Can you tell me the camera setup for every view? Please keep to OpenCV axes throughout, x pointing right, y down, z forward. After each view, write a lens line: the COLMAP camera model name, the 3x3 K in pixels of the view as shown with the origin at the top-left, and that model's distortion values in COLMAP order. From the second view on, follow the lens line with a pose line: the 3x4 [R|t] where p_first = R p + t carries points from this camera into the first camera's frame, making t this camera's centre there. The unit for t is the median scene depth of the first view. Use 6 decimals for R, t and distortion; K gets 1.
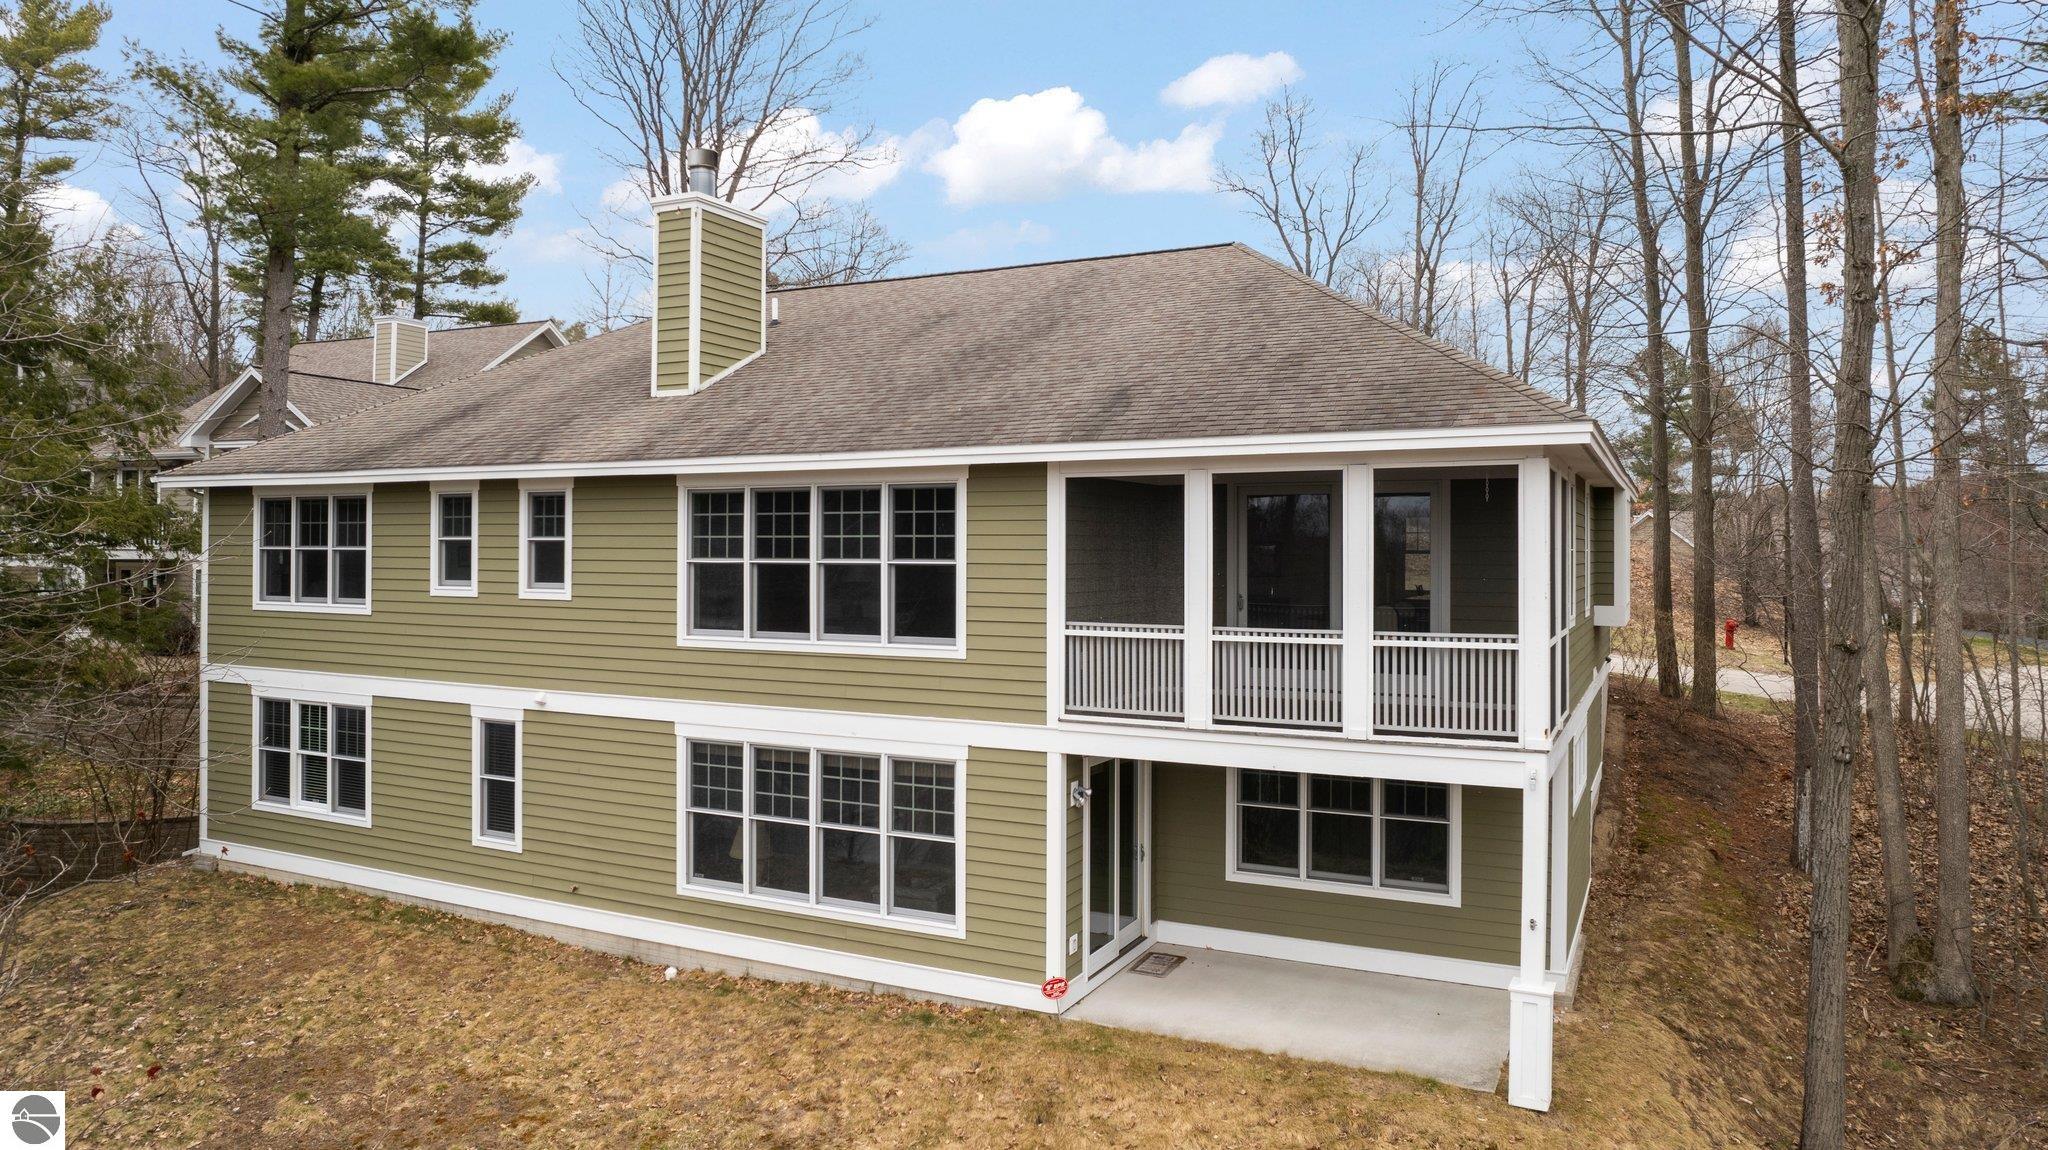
lens RADIAL K [[1338.7, 0, 1024.4], [0, 1338.7, 542.7], [0, 0, 1]] dist [-0.049778, 0.000508]
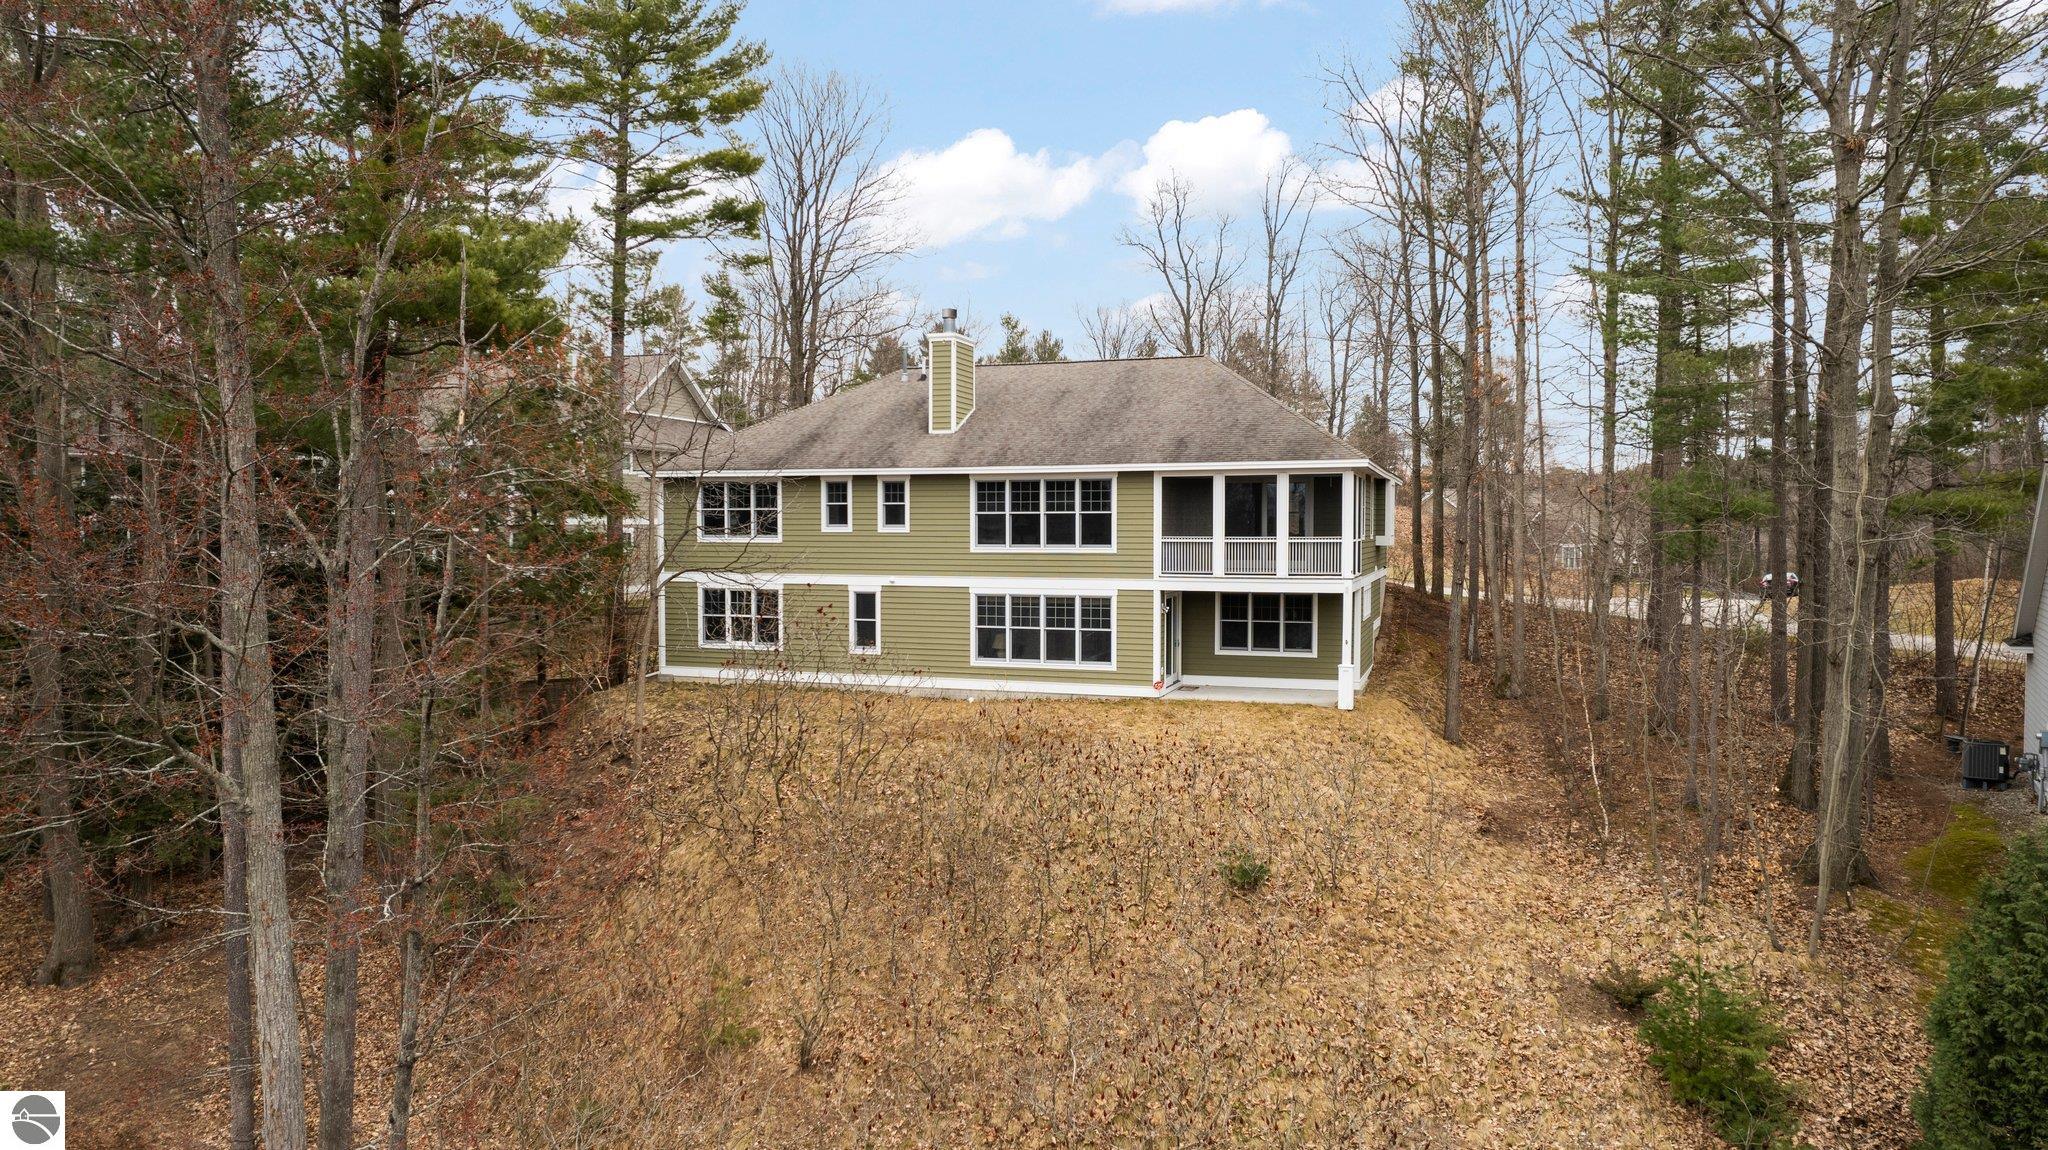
lens RADIAL K [[1315.1, 0, 1015.0], [0, 1315.1, 593.3], [0, 0, 1]] dist [-0.063228, 0.045684]
pose [[0.993173, -0.009649, 0.116249, -0.443833], [0.003023, 0.998367, 0.057039, 0.022325], [-0.116610, -0.056299, 0.991581, -1.162831]]
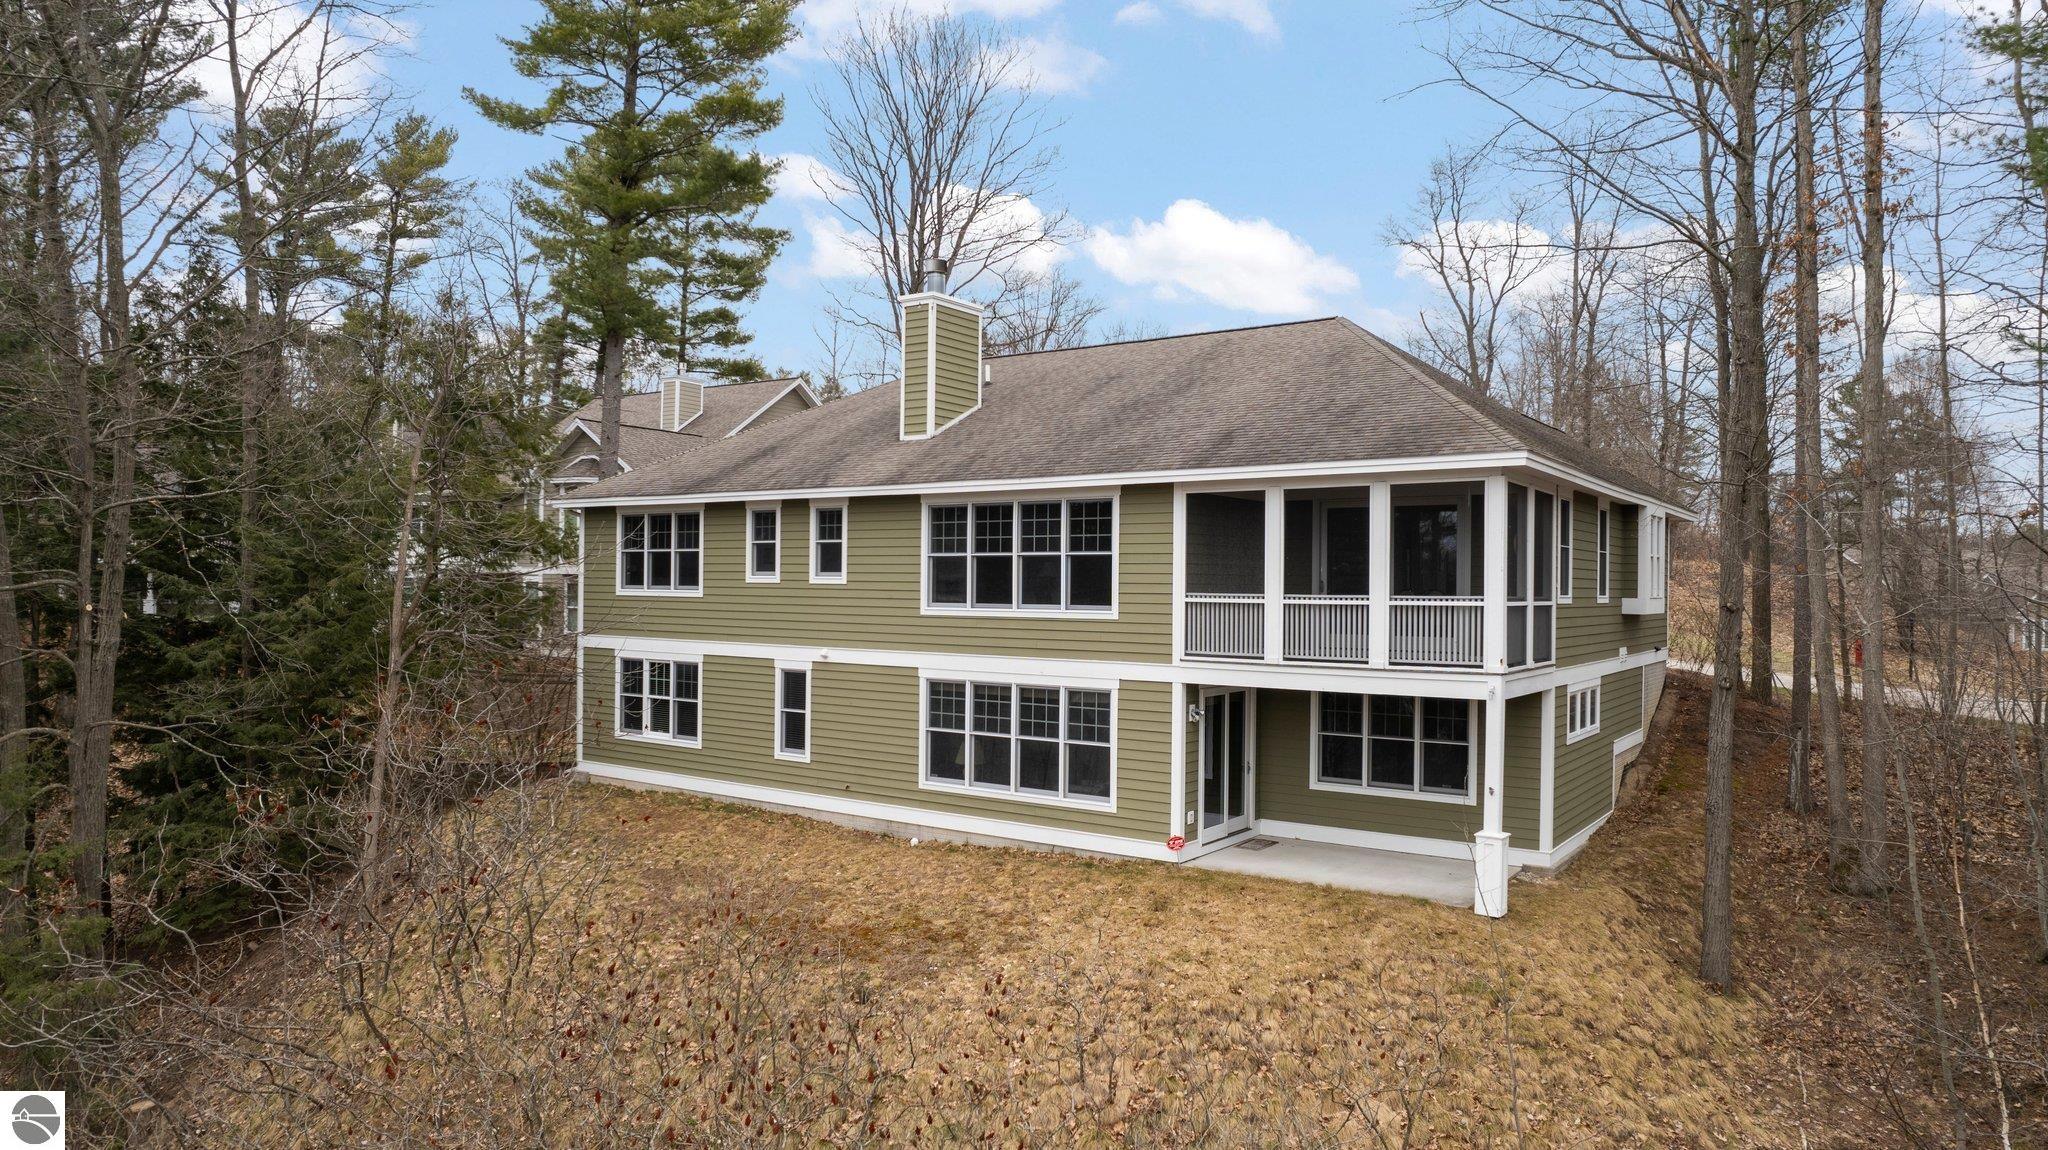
lens RADIAL K [[1315.1, 0, 1015.0], [0, 1315.1, 593.3], [0, 0, 1]] dist [-0.063228, 0.045684]
pose [[0.987439, 0.007434, -0.157826, 0.062968], [-0.005922, 0.999932, 0.010048, 0.040431], [0.157890, -0.008987, 0.987416, -0.380280]]
